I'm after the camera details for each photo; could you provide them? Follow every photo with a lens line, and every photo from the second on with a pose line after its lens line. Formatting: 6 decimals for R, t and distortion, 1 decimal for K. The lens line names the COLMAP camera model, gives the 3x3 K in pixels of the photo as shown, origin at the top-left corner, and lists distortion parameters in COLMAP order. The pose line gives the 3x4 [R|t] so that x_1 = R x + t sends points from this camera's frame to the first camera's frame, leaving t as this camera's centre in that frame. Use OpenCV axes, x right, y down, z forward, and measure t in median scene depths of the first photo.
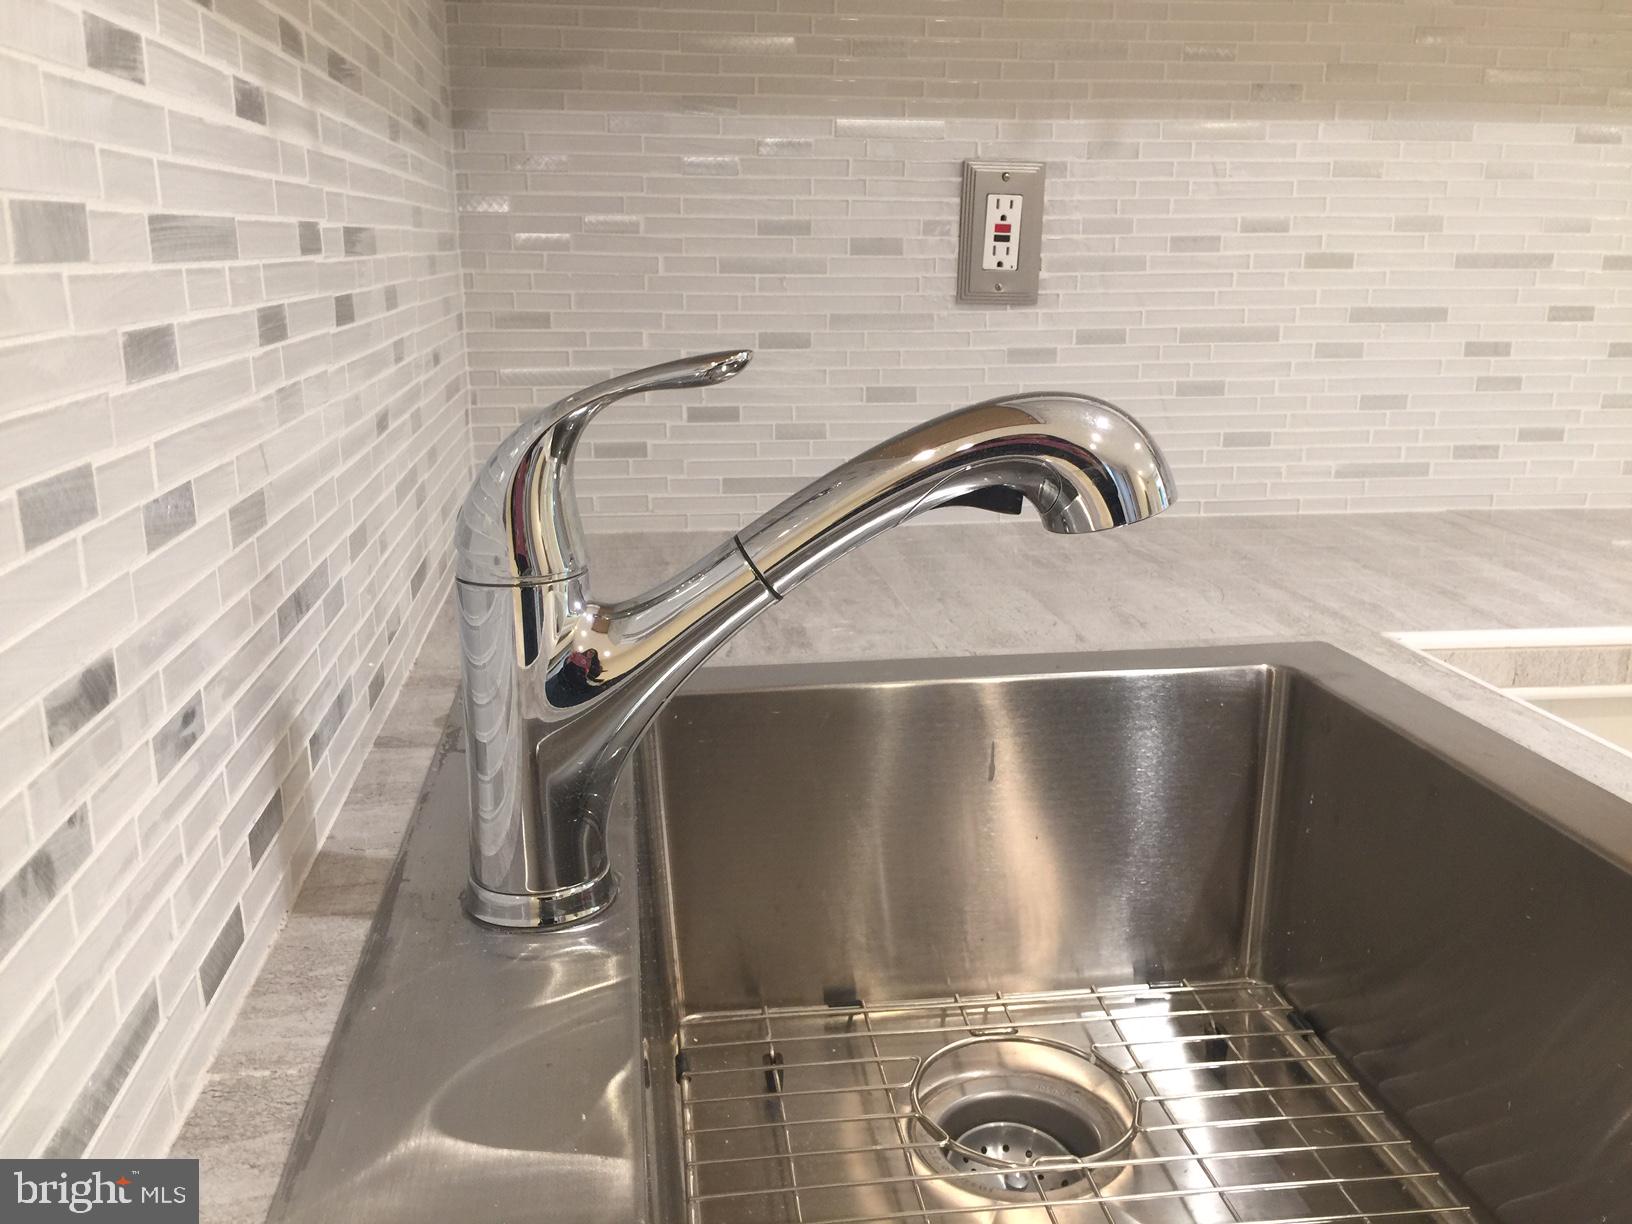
lens RADIAL K [[1394.7, 0, 801.4], [0, 1394.7, 601.7], [0, 0, 1]] dist [0.072952, -0.094438]
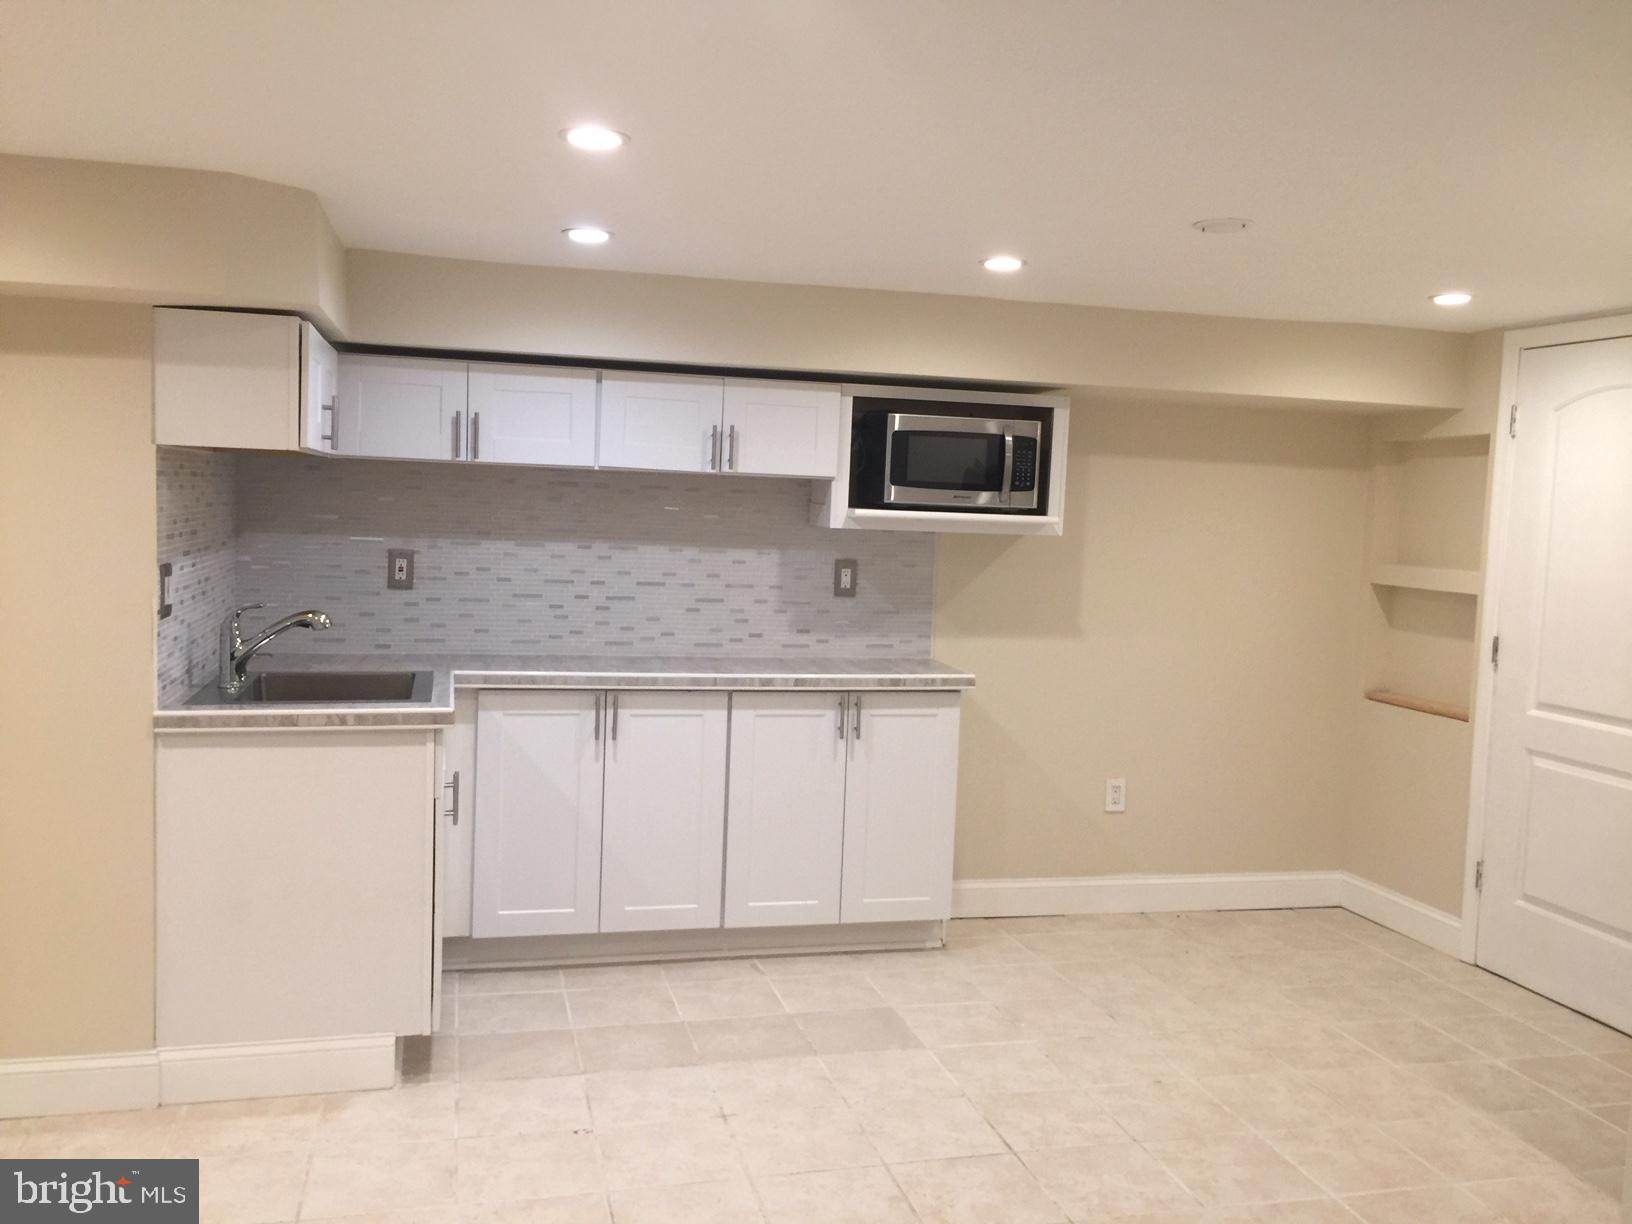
lens RADIAL K [[1394.7, 0, 815.4], [0, 1394.7, 599.0], [0, 0, 1]] dist [0.072952, -0.094438]
pose [[0.990967, 0.028609, 0.131020, 0.698233], [-0.005944, 0.985391, -0.170202, 0.389125], [-0.133975, 0.167886, 0.976660, -2.482382]]
